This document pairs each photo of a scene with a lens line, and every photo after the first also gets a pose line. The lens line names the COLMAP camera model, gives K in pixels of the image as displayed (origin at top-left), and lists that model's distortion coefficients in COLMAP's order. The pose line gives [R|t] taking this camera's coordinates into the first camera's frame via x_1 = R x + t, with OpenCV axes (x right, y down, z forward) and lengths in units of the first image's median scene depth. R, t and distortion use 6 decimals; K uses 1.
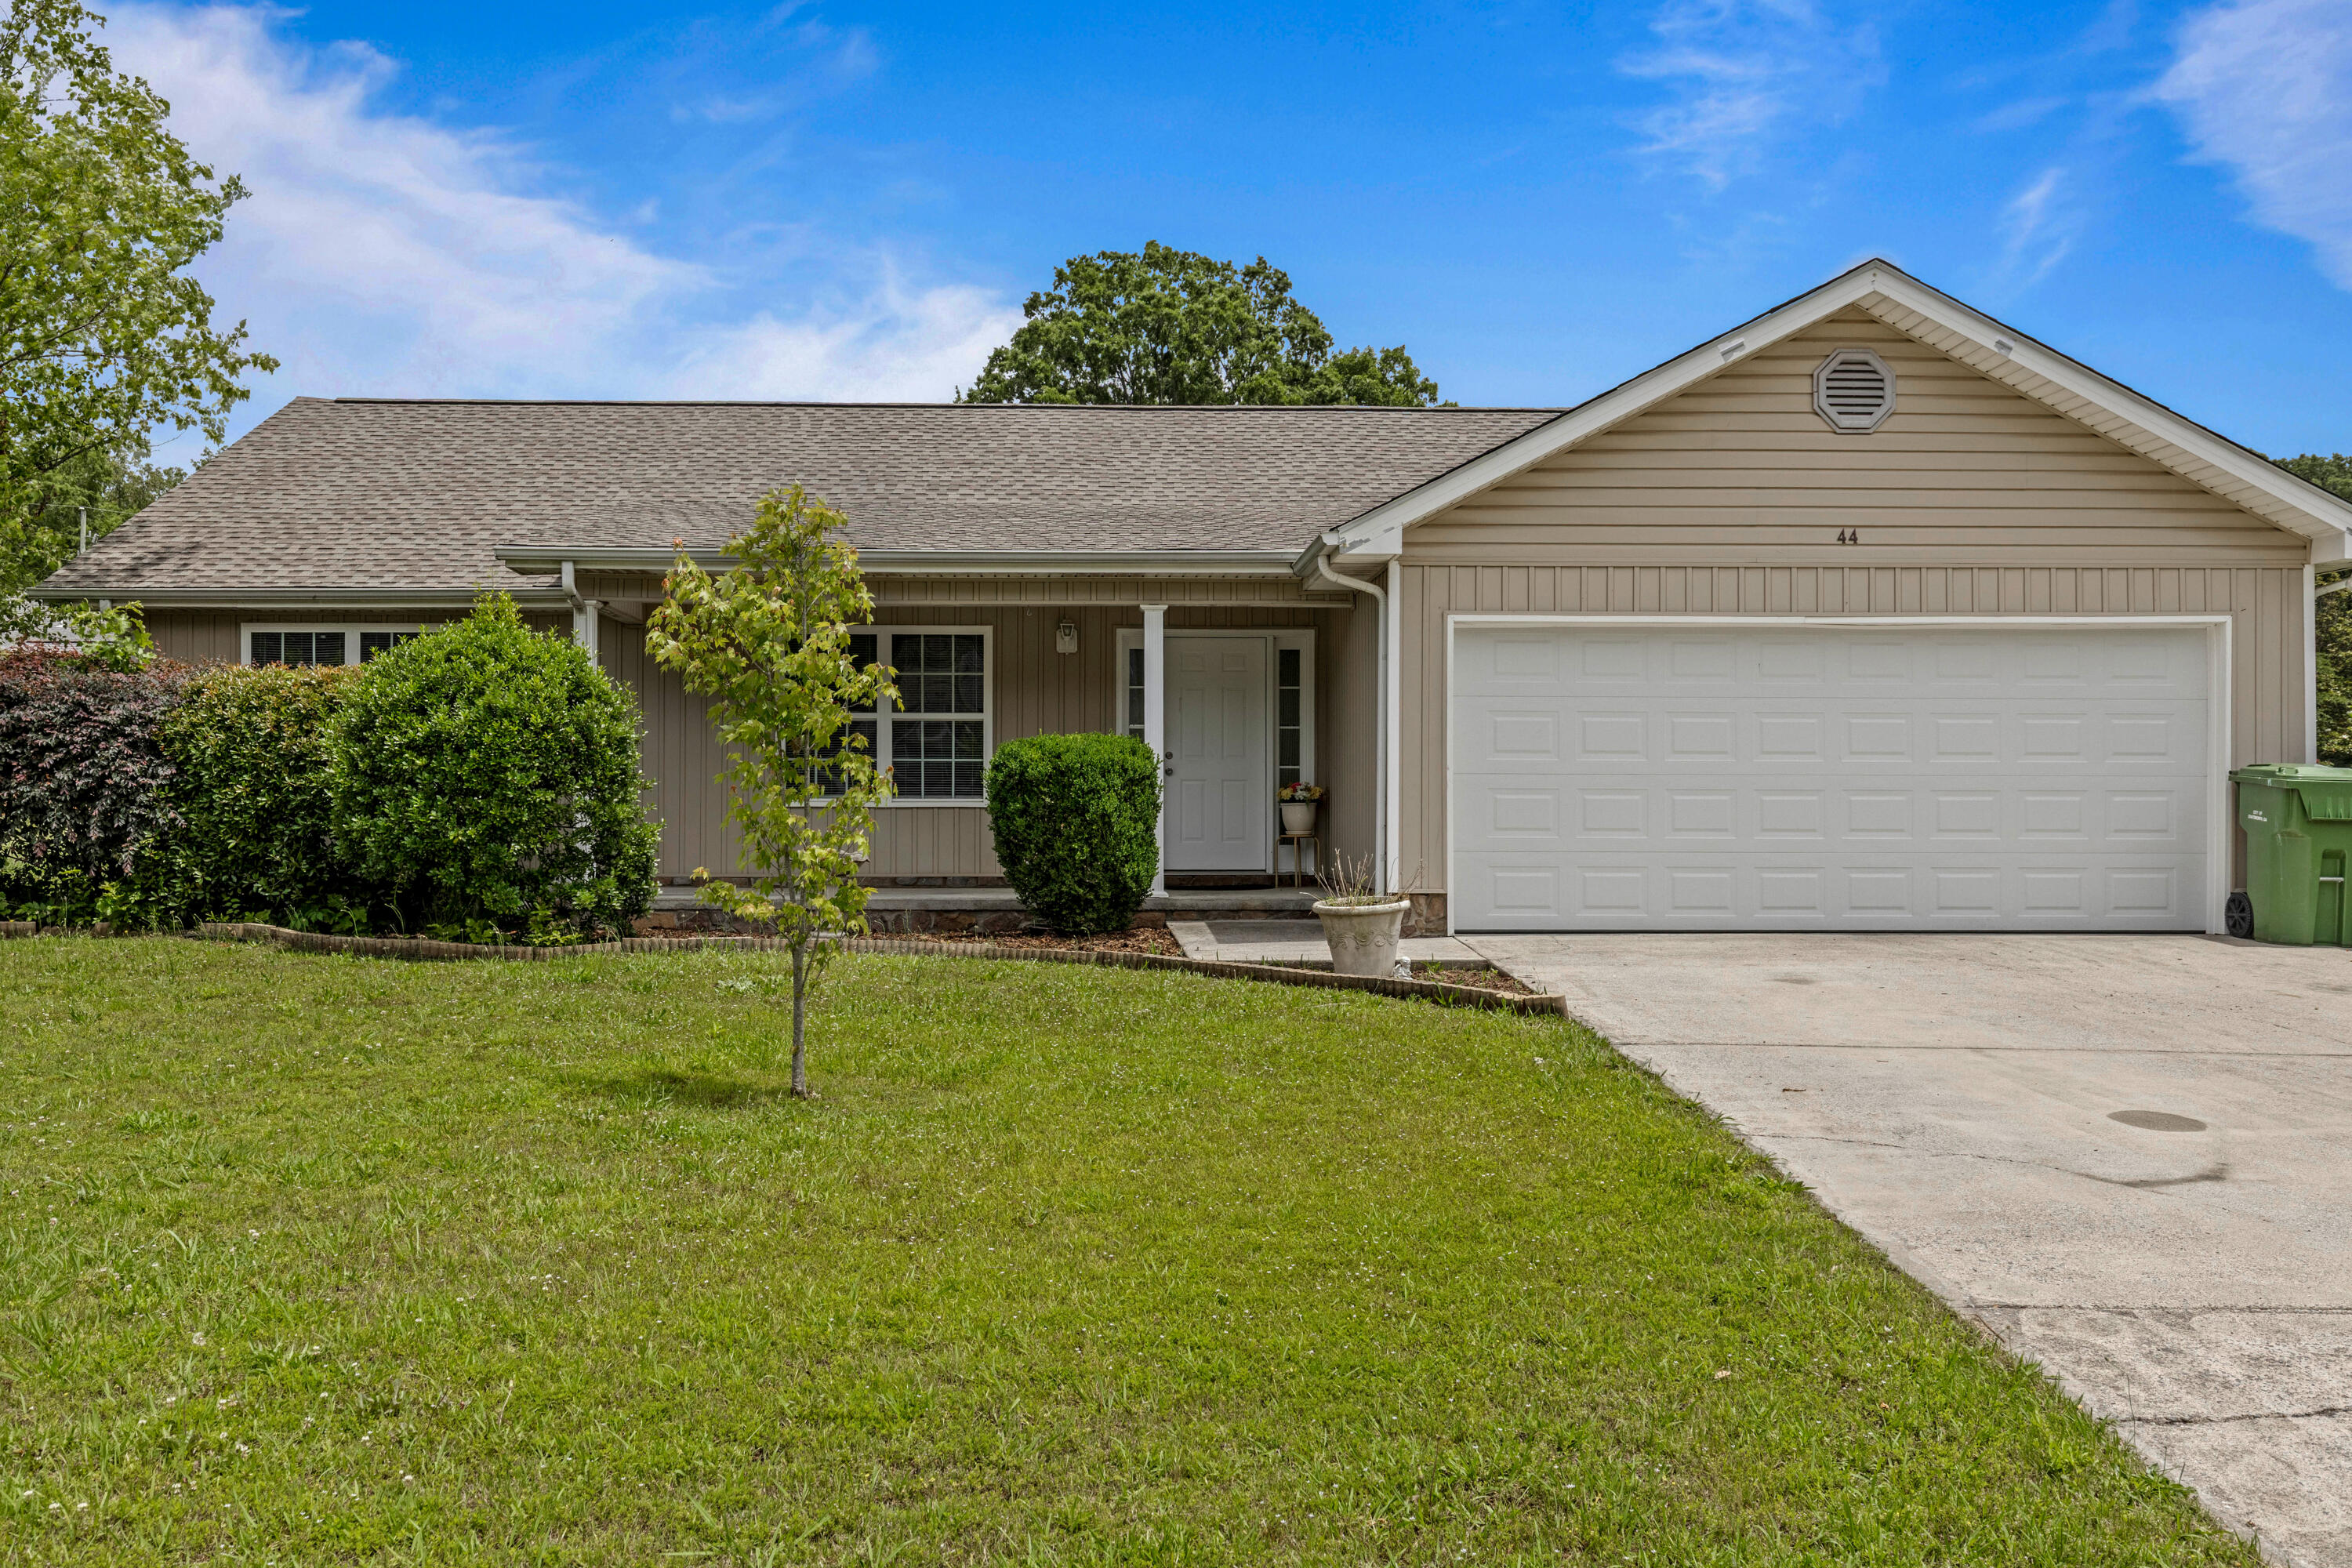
lens RADIAL K [[2057.0, 0, 1176.0], [0, 2057.0, 784.0], [0, 0, 1]] dist [-0.000513, -0.010821]
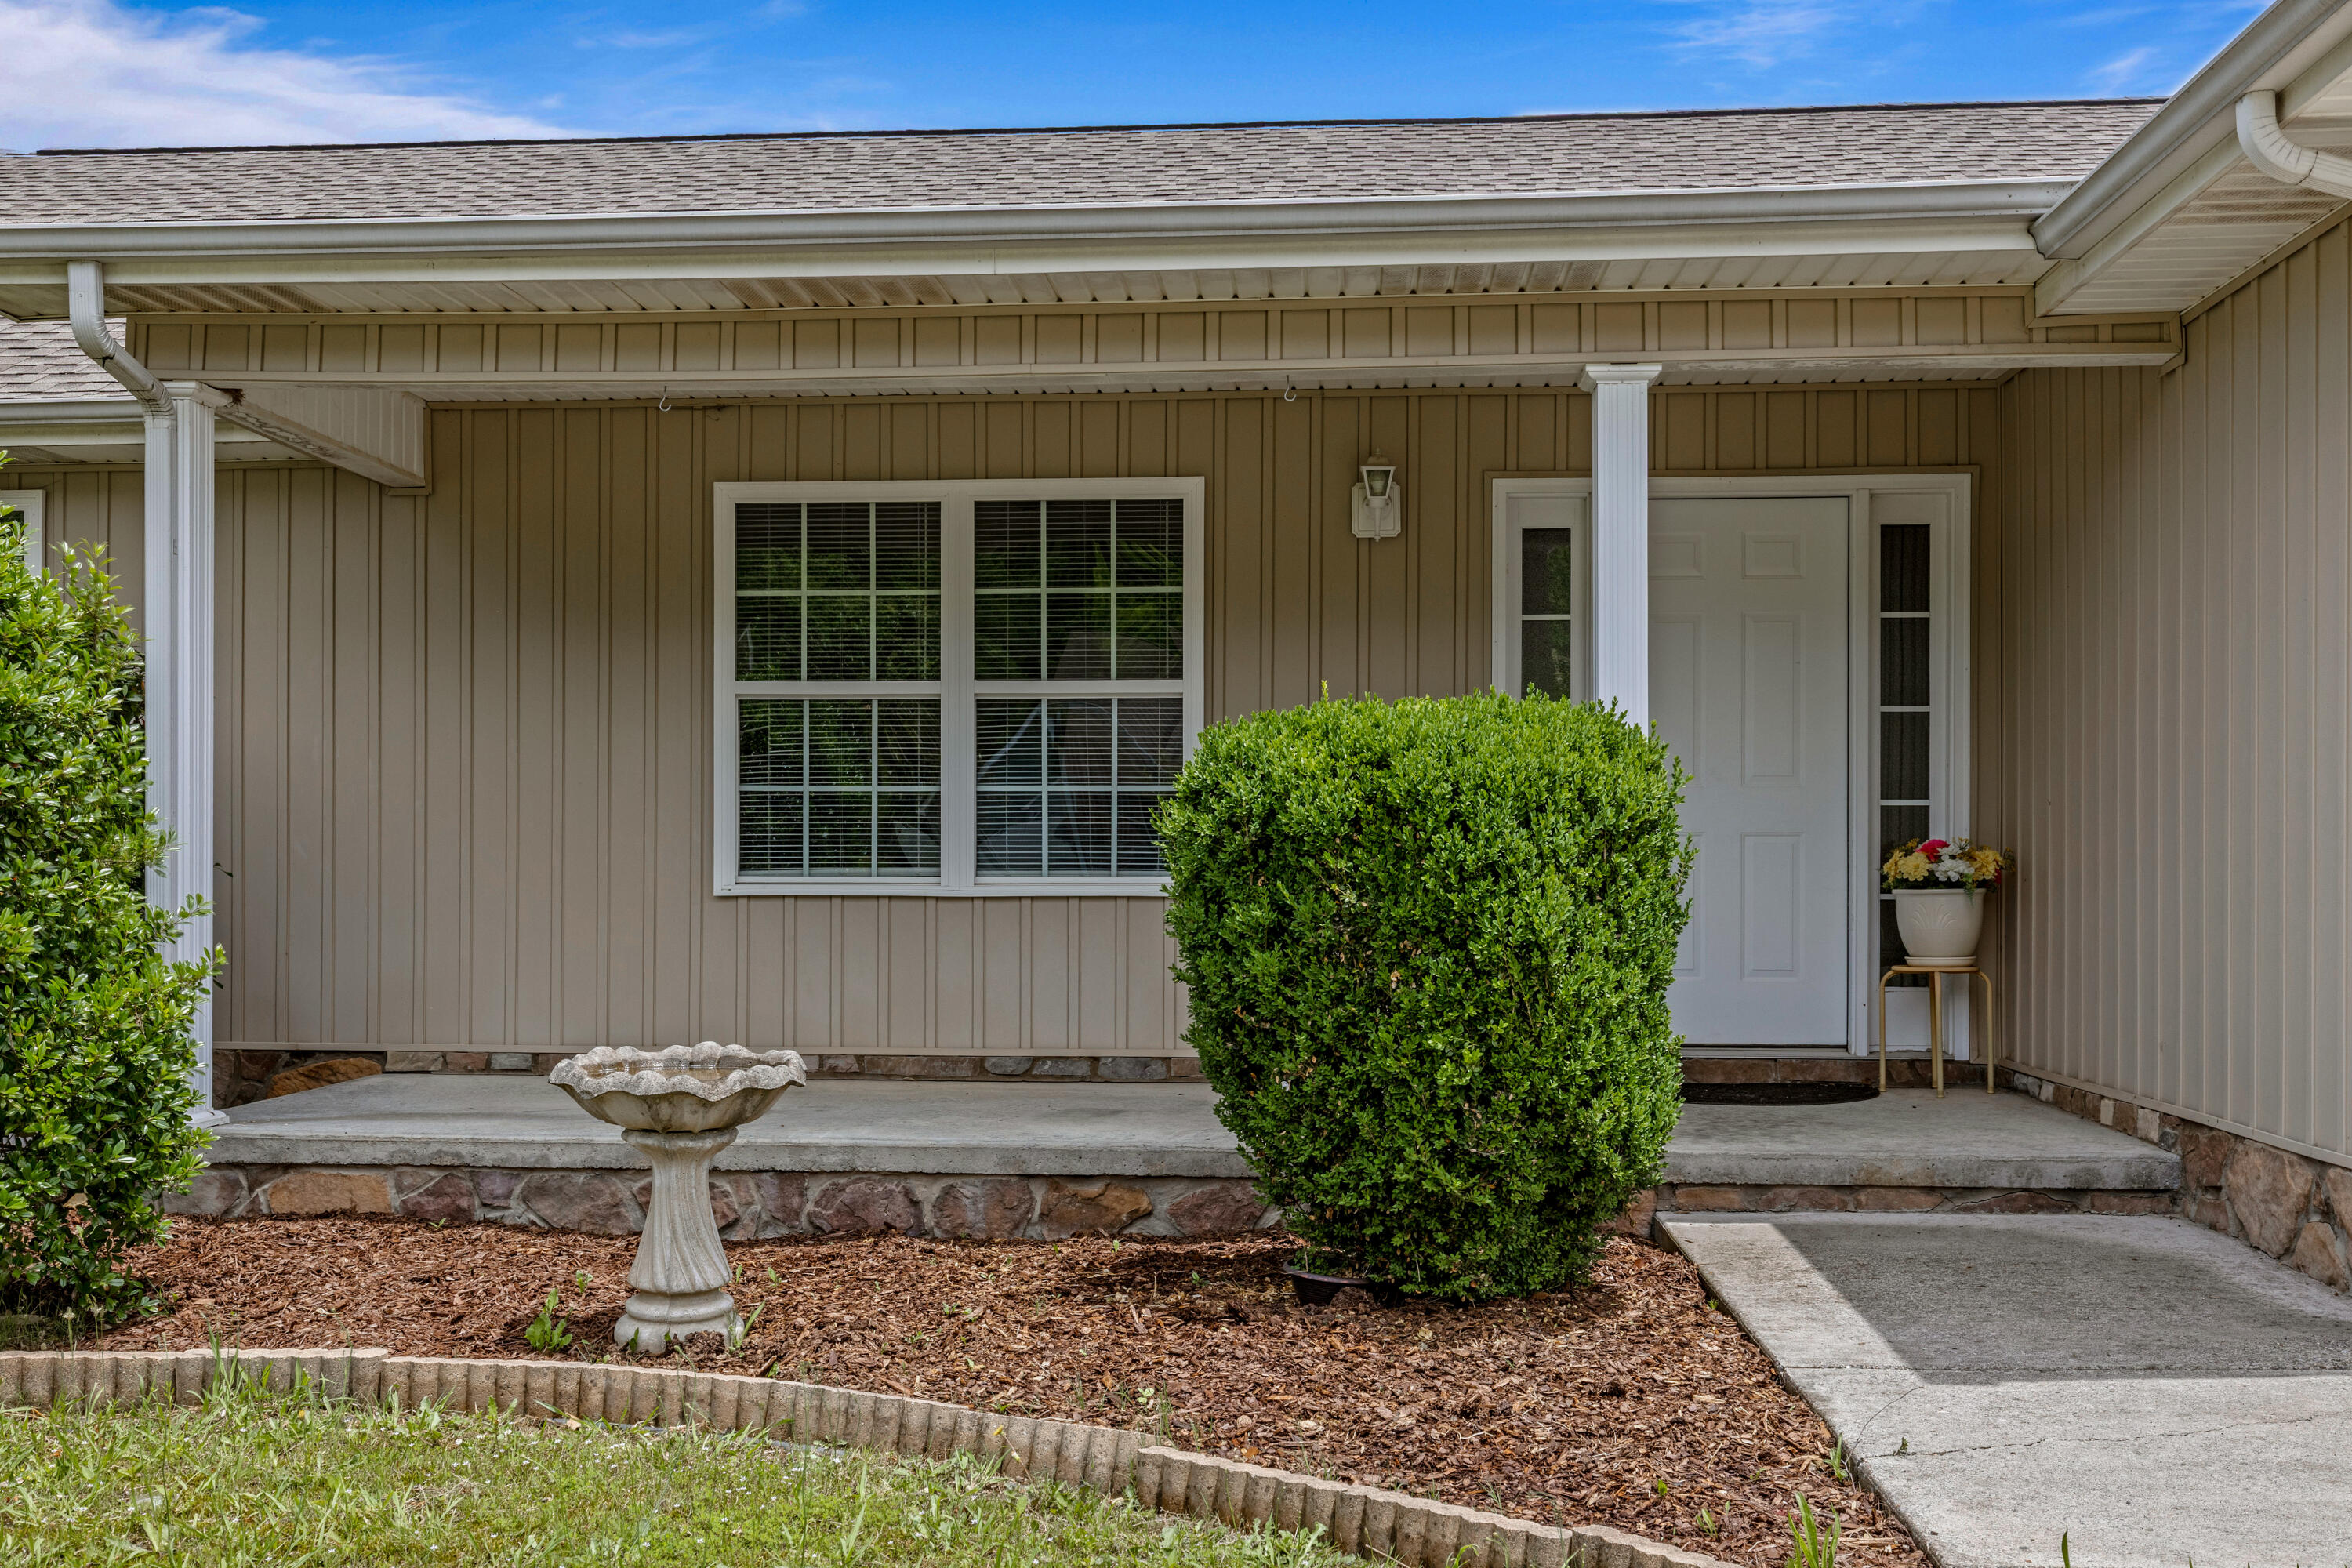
lens RADIAL K [[2651.3, 0, 1179.6], [0, 2651.3, 832.2], [0, 0, 1]] dist [0.004015, 0.019591]
pose [[0.993797, -0.001194, -0.111206, -0.041453], [0.000976, 0.999997, -0.002014, -0.001519], [0.111208, 0.001893, 0.993795, 0.569945]]
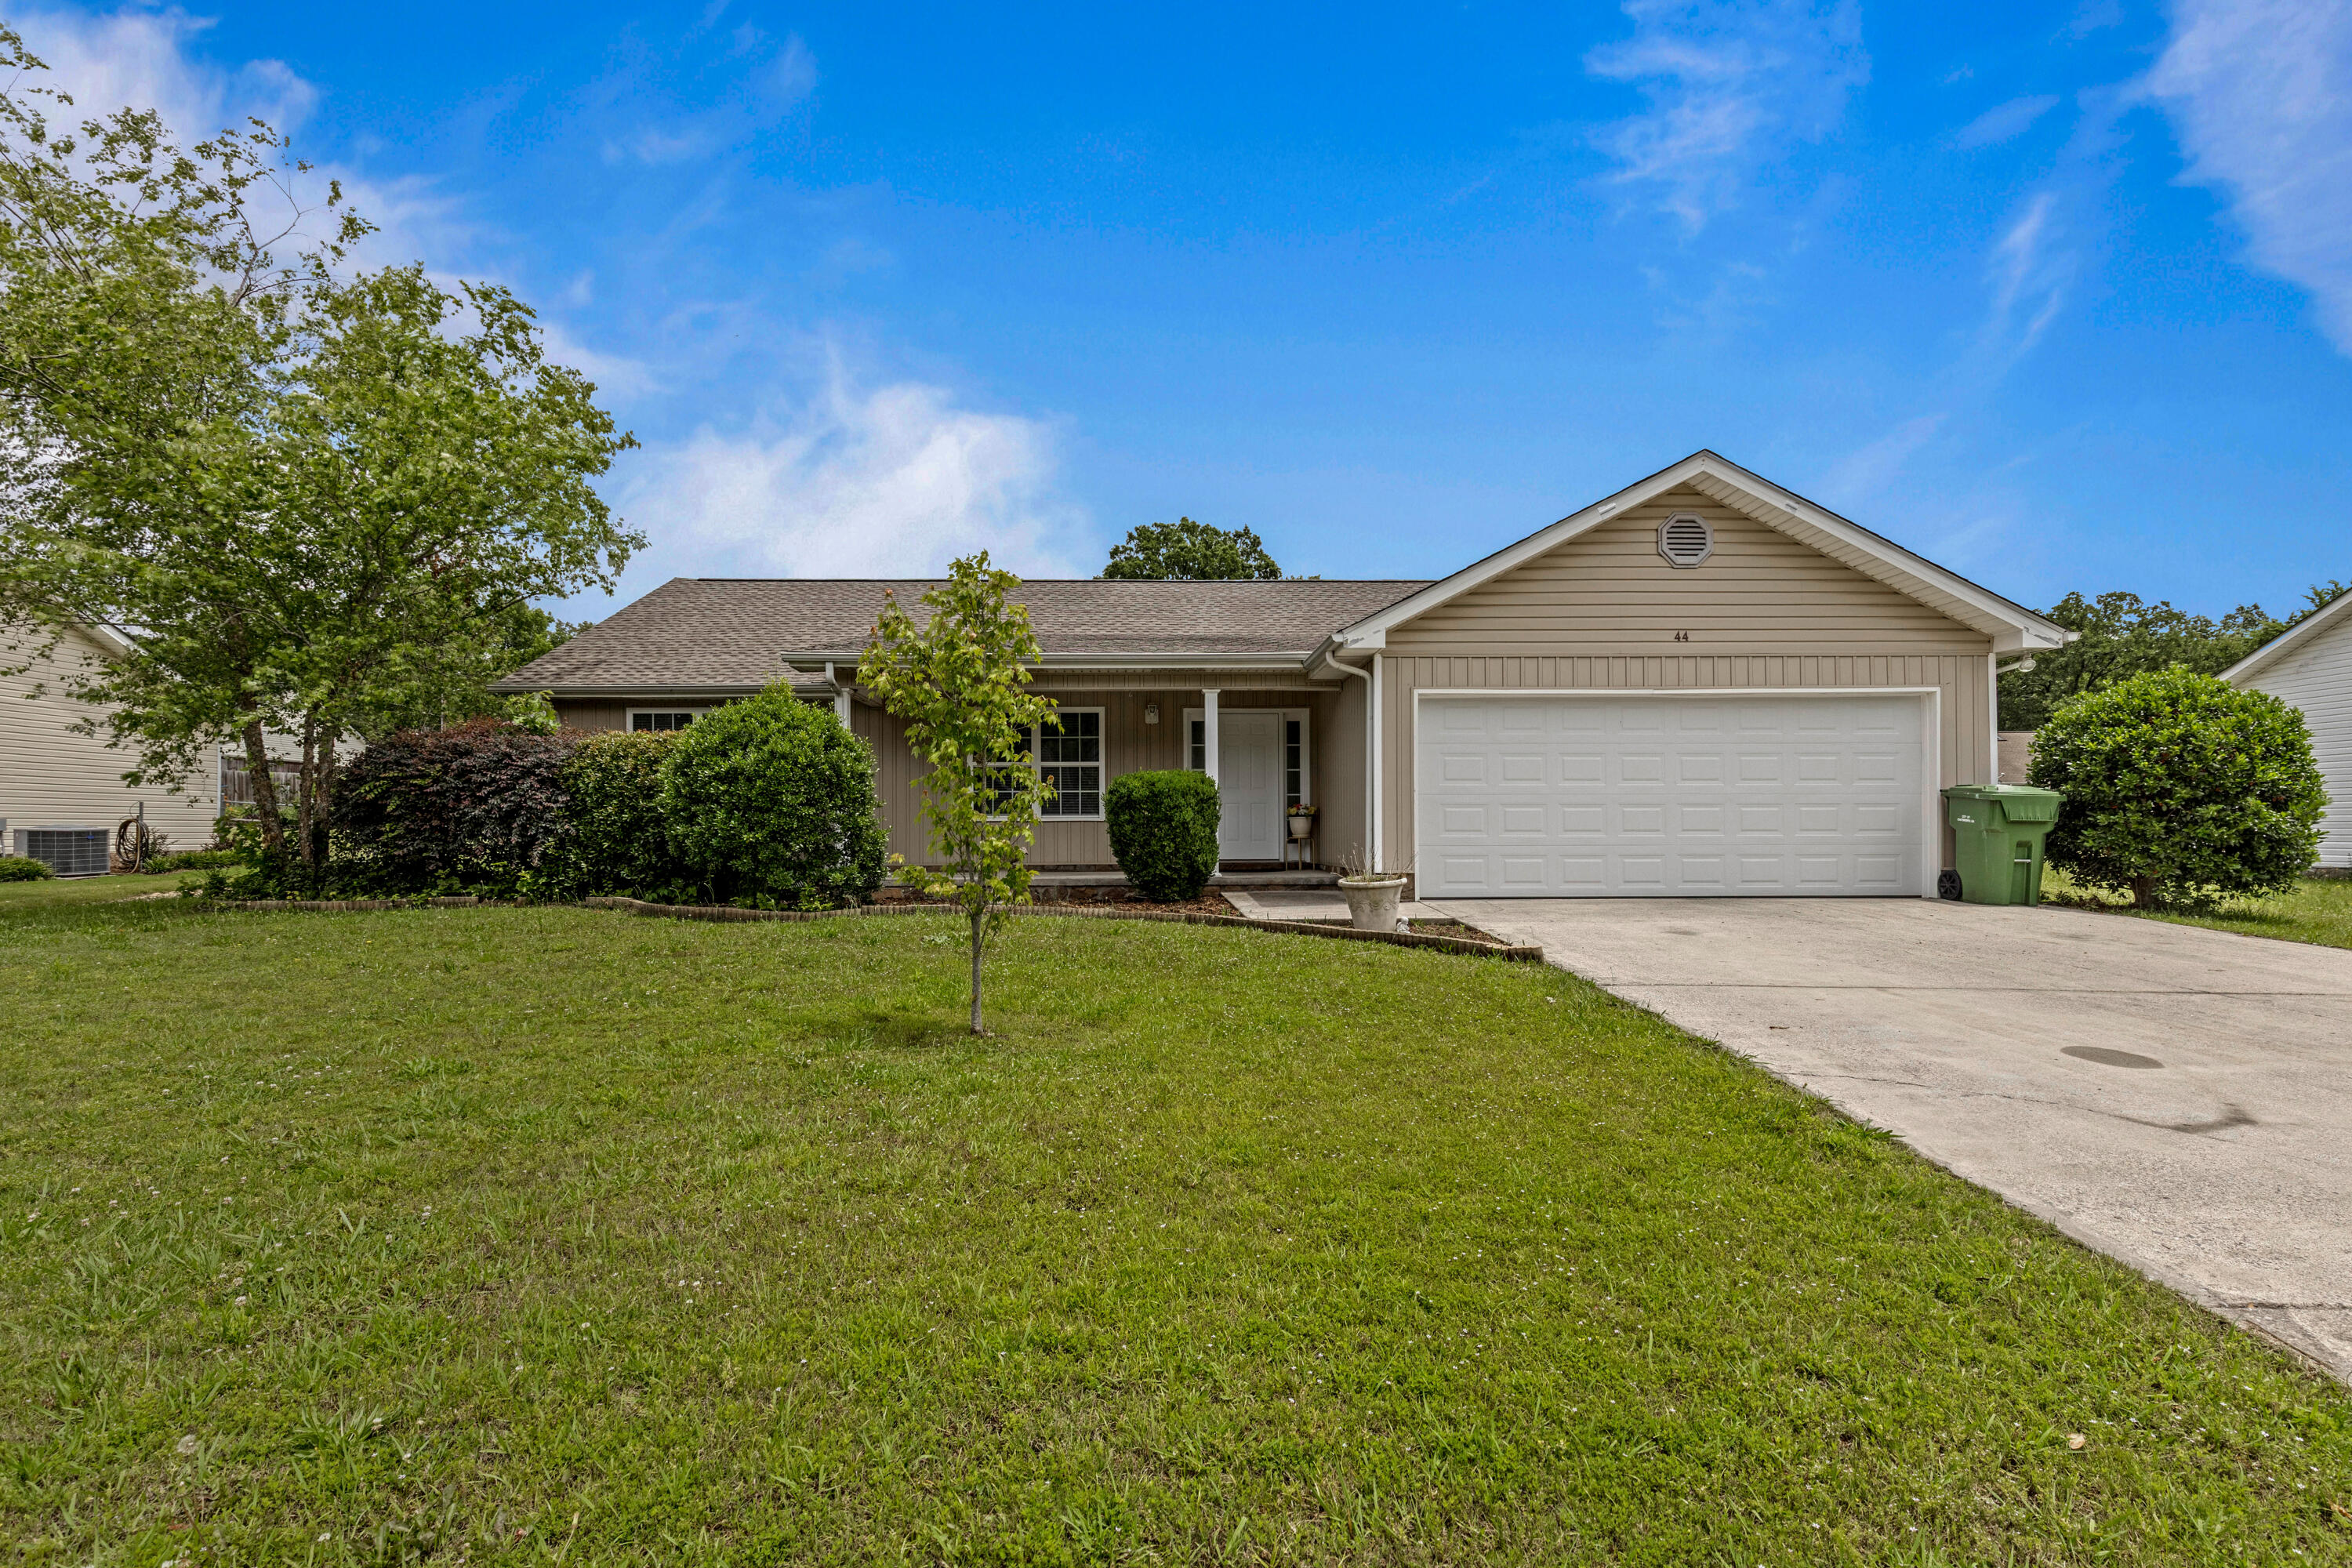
lens RADIAL K [[1157.5, 0, 1267.1], [0, 1157.5, 819.1], [0, 0, 1]] dist [0.012763, -0.000170]
pose [[0.998296, -0.001873, 0.058323, -0.022712], [0.001565, 0.999985, 0.005318, 0.007572], [-0.058332, -0.005218, 0.998284, 0.136238]]
